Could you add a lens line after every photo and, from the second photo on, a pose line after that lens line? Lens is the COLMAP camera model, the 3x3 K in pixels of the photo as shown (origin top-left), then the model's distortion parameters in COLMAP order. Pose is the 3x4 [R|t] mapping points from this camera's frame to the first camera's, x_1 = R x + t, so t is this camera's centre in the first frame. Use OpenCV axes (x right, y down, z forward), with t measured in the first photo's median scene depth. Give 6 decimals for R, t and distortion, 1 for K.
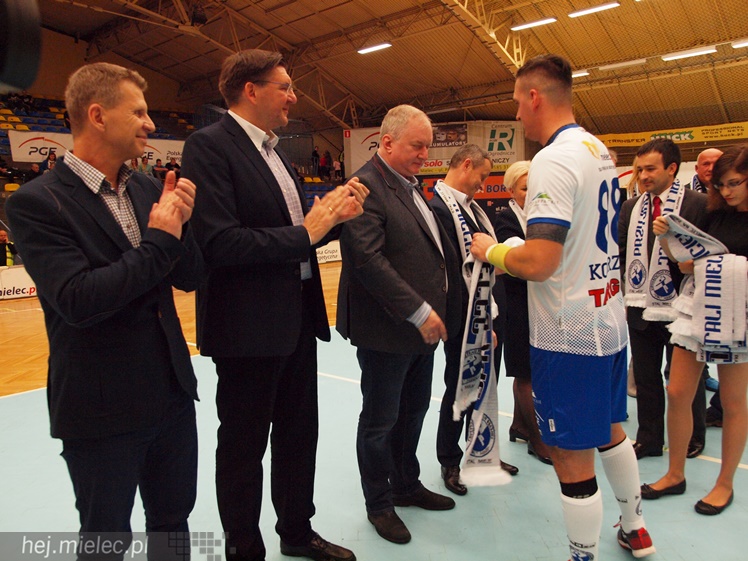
lens RADIAL K [[625.2, 0, 374.0], [0, 625.2, 280.5], [0, 0, 1]] dist [-0.104513, 0.116481]
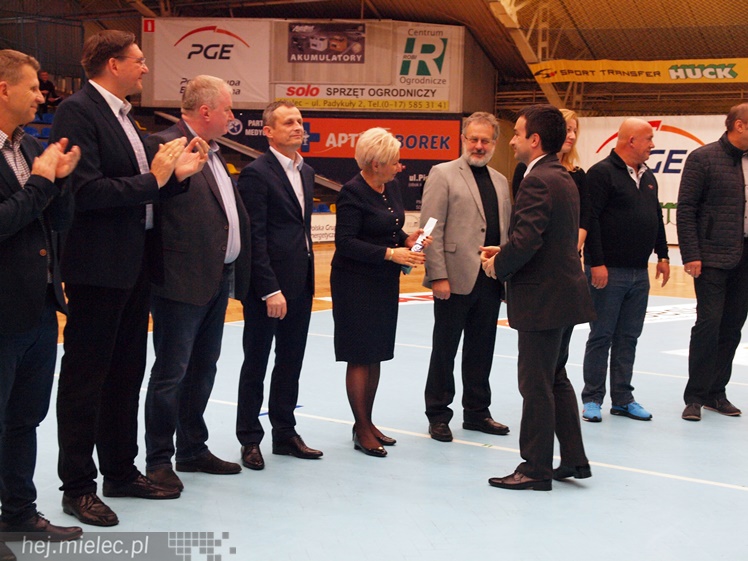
lens RADIAL K [[1233.0, 0, 374.0], [0, 1233.0, 280.5], [0, 0, 1]] dist [0.019075, 0.148388]
pose [[0.987594, 0.043243, 0.150954, -0.002203], [-0.039433, 0.998826, -0.028139, 0.014280], [-0.151994, 0.021837, 0.988140, -0.129958]]
